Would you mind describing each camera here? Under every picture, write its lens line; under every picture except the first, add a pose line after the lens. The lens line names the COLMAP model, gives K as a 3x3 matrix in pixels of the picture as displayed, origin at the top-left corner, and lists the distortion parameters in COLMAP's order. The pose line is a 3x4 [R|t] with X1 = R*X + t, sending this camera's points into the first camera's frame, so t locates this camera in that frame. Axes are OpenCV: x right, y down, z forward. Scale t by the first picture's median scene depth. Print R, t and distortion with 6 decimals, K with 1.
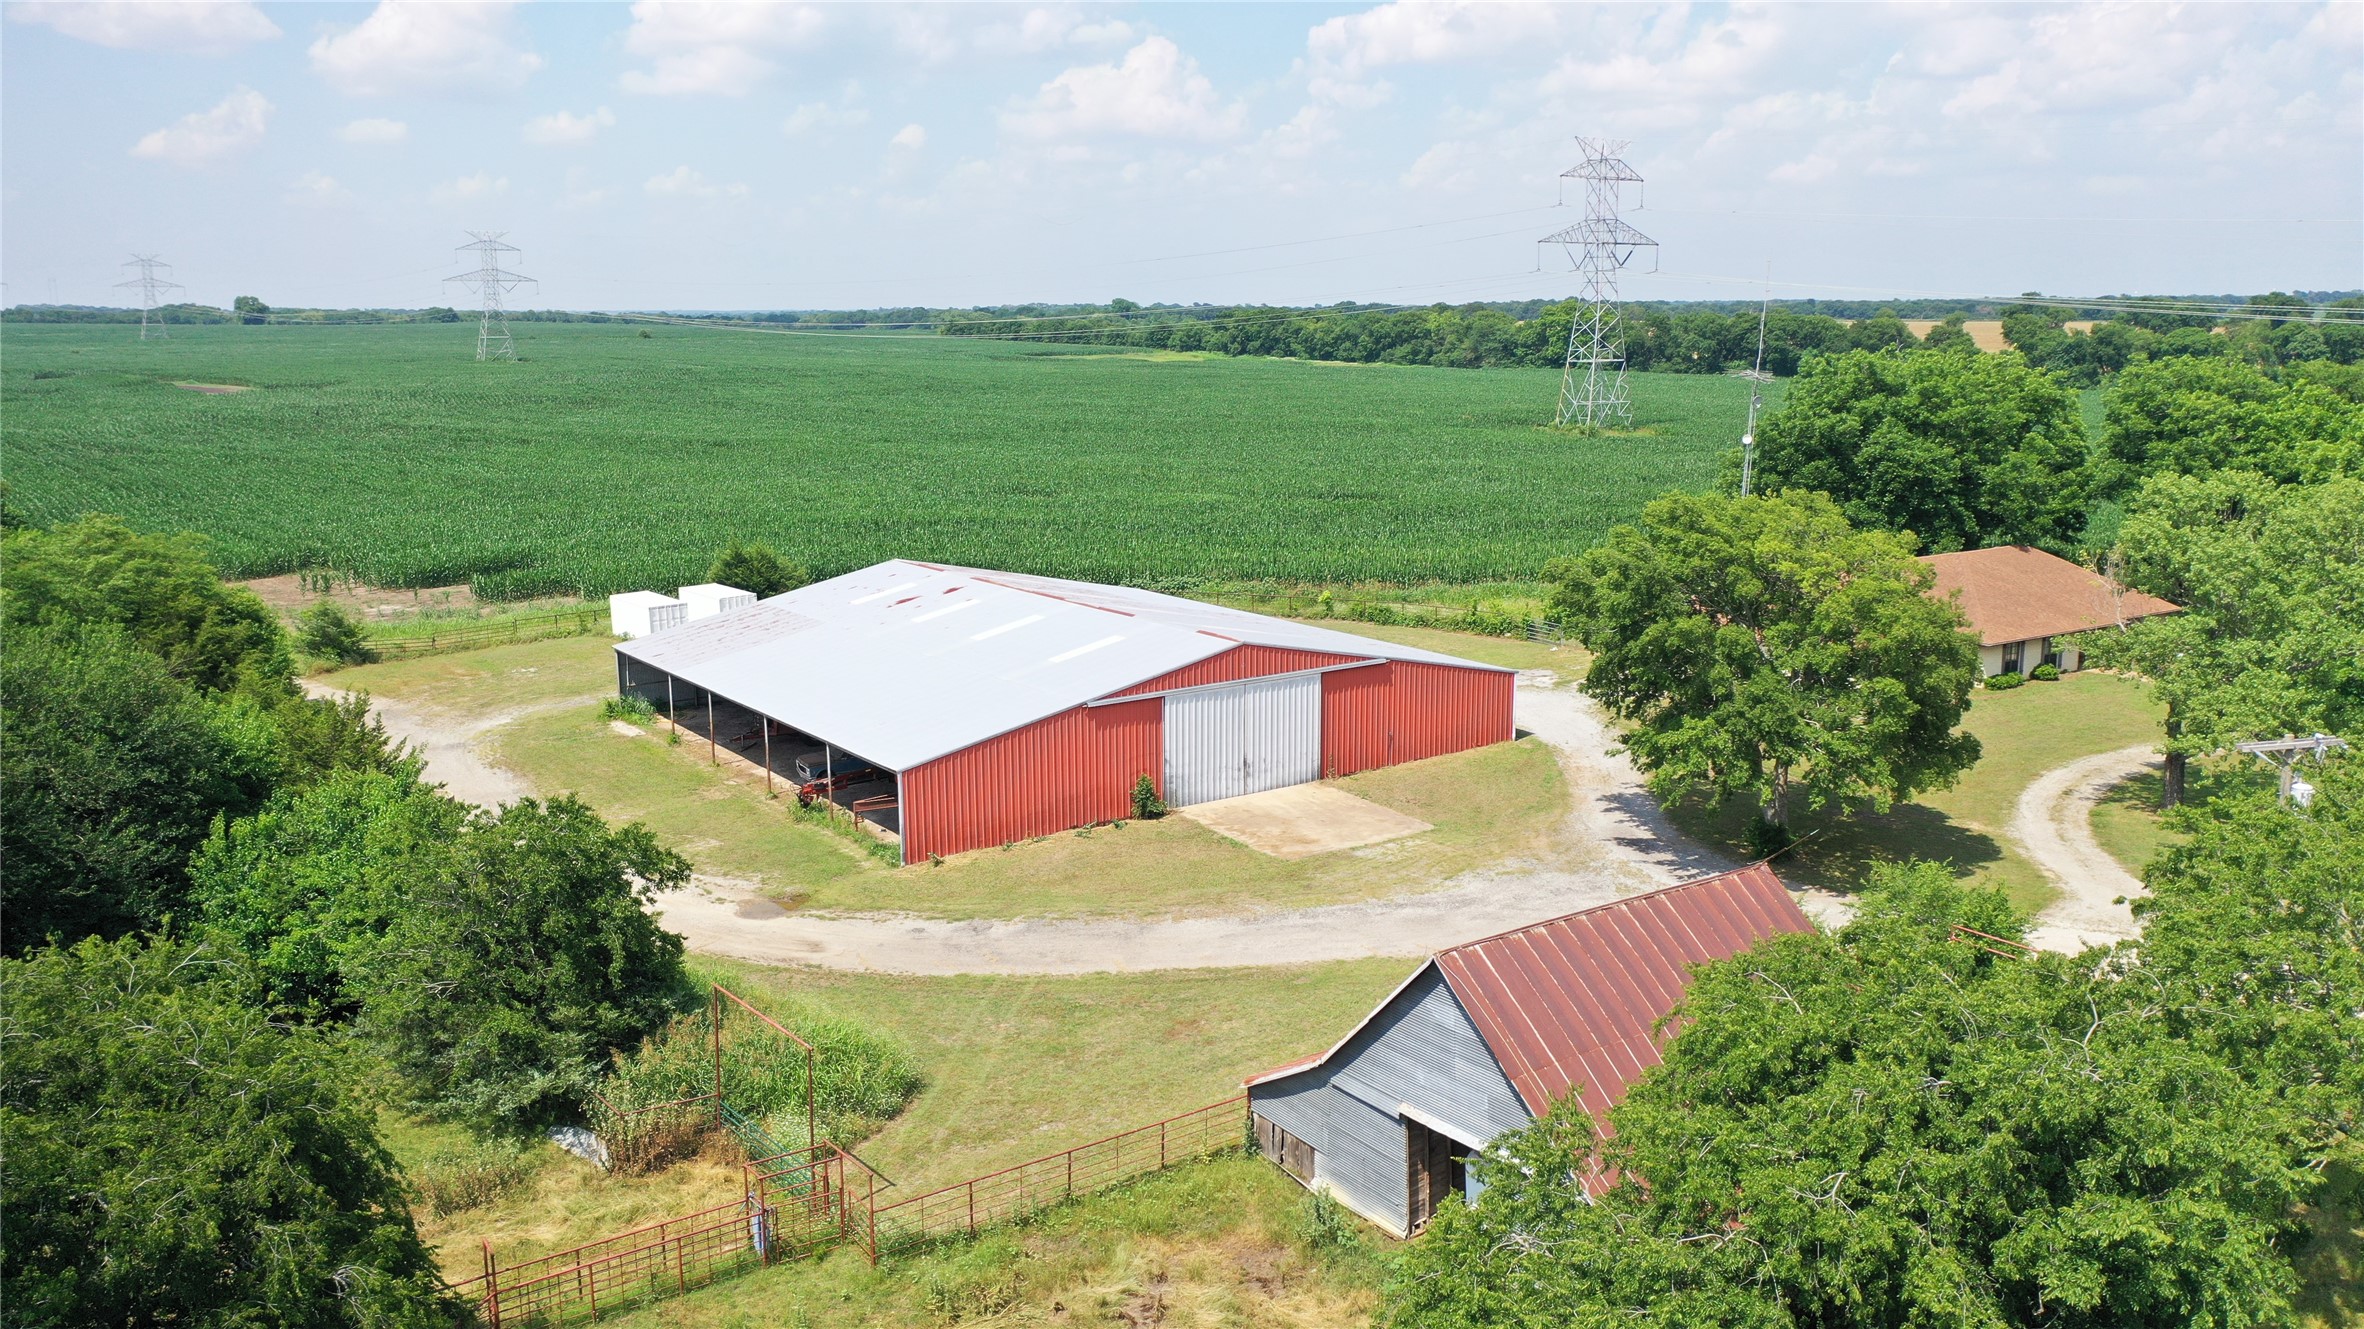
lens RADIAL K [[1861.0, 0, 1182.0], [0, 1861.0, 664.5], [0, 0, 1]] dist [0.007797, 0.005467]
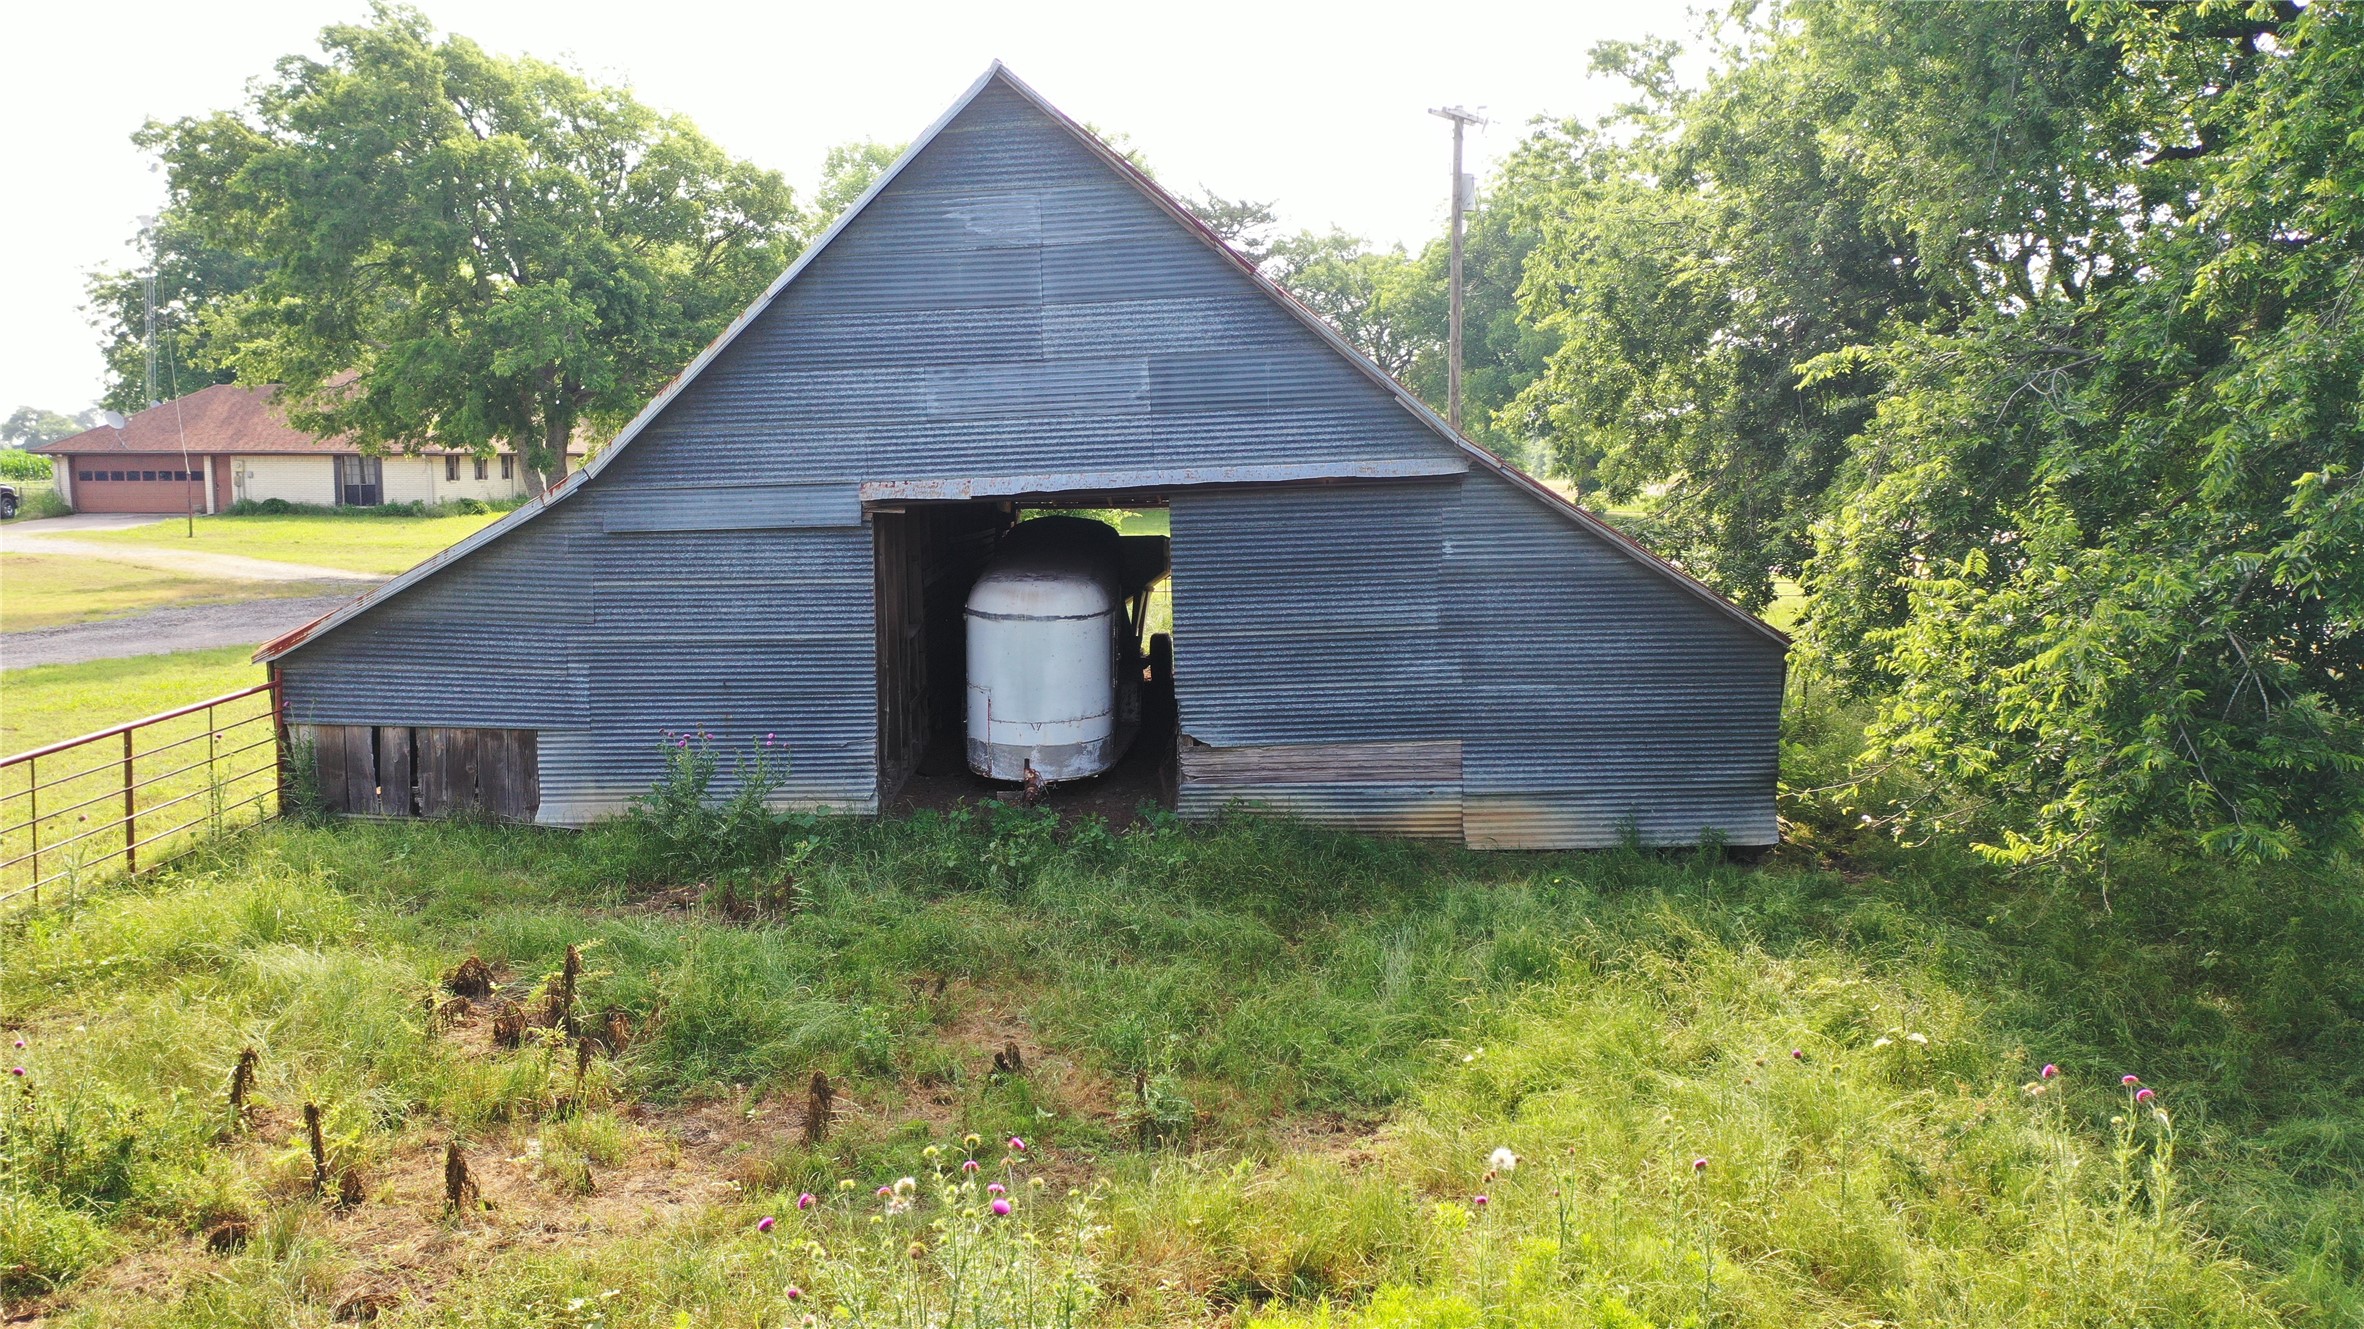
lens RADIAL K [[1865.8, 0, 1182.0], [0, 1865.8, 664.5], [0, 0, 1]] dist [0.003590, 0.012836]
pose [[0.564212, -0.082398, 0.821508, -0.104748], [0.152126, 0.988347, -0.005348, 0.149546], [-0.811494, 0.127990, 0.570172, 0.356818]]
